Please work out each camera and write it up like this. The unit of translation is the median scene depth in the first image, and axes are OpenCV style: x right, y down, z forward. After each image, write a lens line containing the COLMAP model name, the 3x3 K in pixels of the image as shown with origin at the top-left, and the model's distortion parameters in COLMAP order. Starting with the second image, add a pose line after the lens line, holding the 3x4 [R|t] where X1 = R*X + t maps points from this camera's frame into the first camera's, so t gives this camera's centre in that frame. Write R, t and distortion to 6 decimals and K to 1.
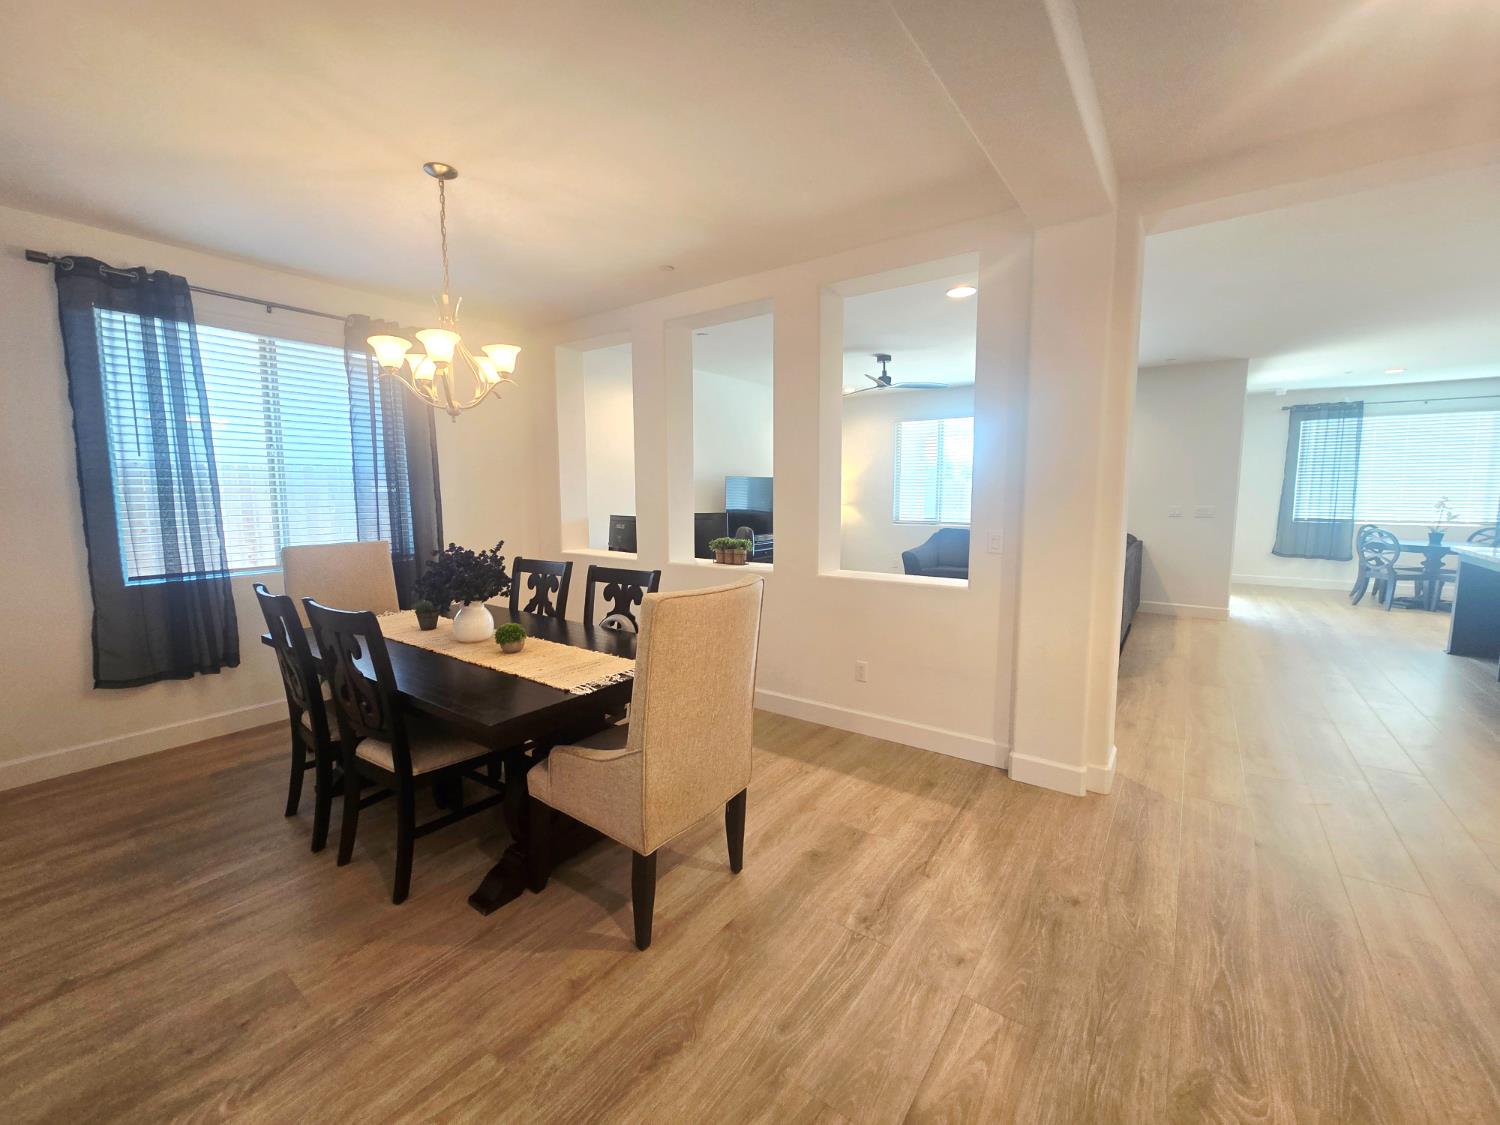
lens RADIAL K [[611.3, 0, 750.6], [0, 611.3, 556.8], [0, 0, 1]] dist [-0.000974, 0.000100]
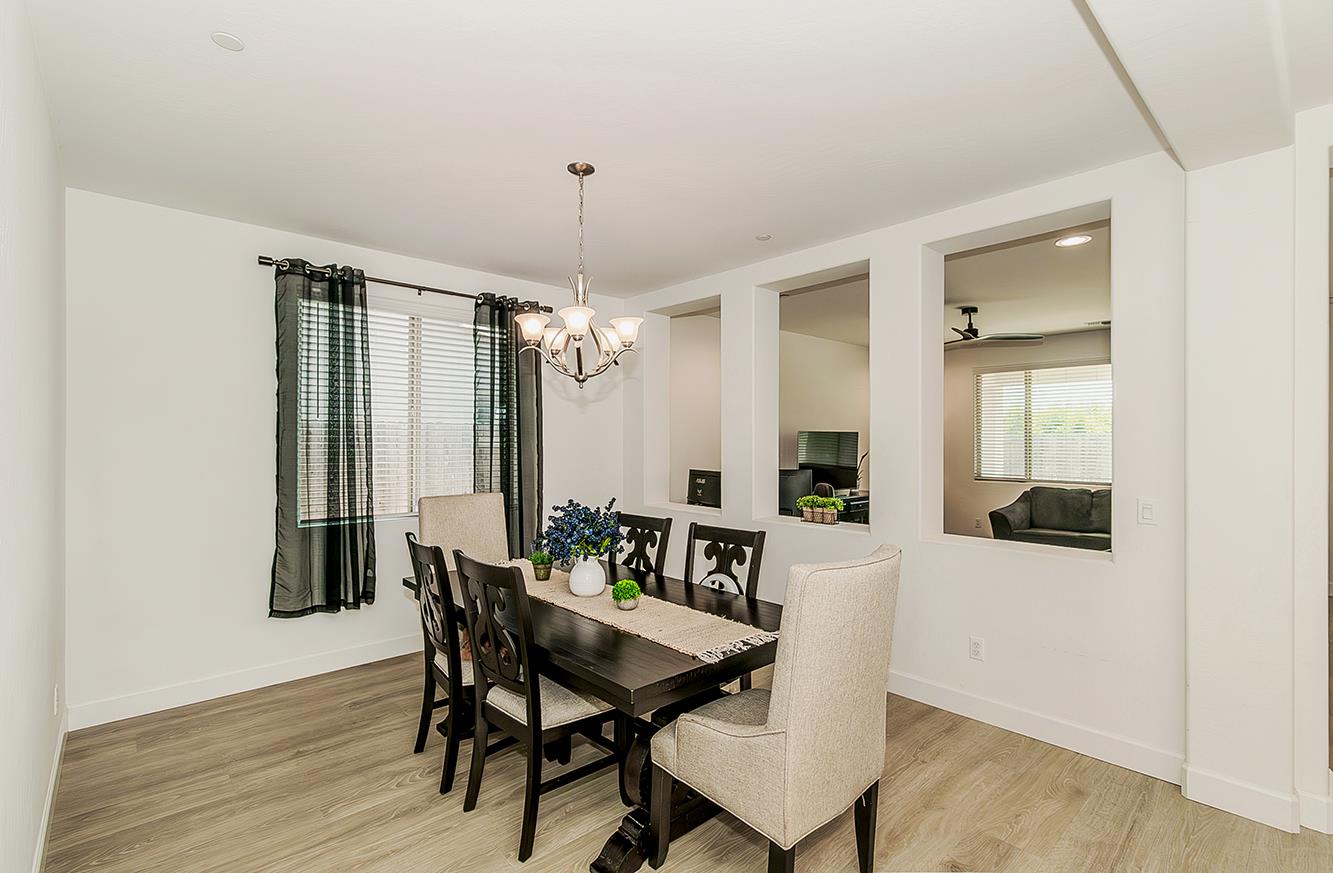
lens RADIAL K [[602.2, 0, 666.5], [0, 602.2, 436.5], [0, 0, 1]] dist [-0.000294, 0.000468]
pose [[0.979711, 0.004062, -0.200372, -0.109149], [-0.026178, 0.993823, -0.107849, -0.020973], [0.198696, 0.110906, 0.973766, -0.000361]]
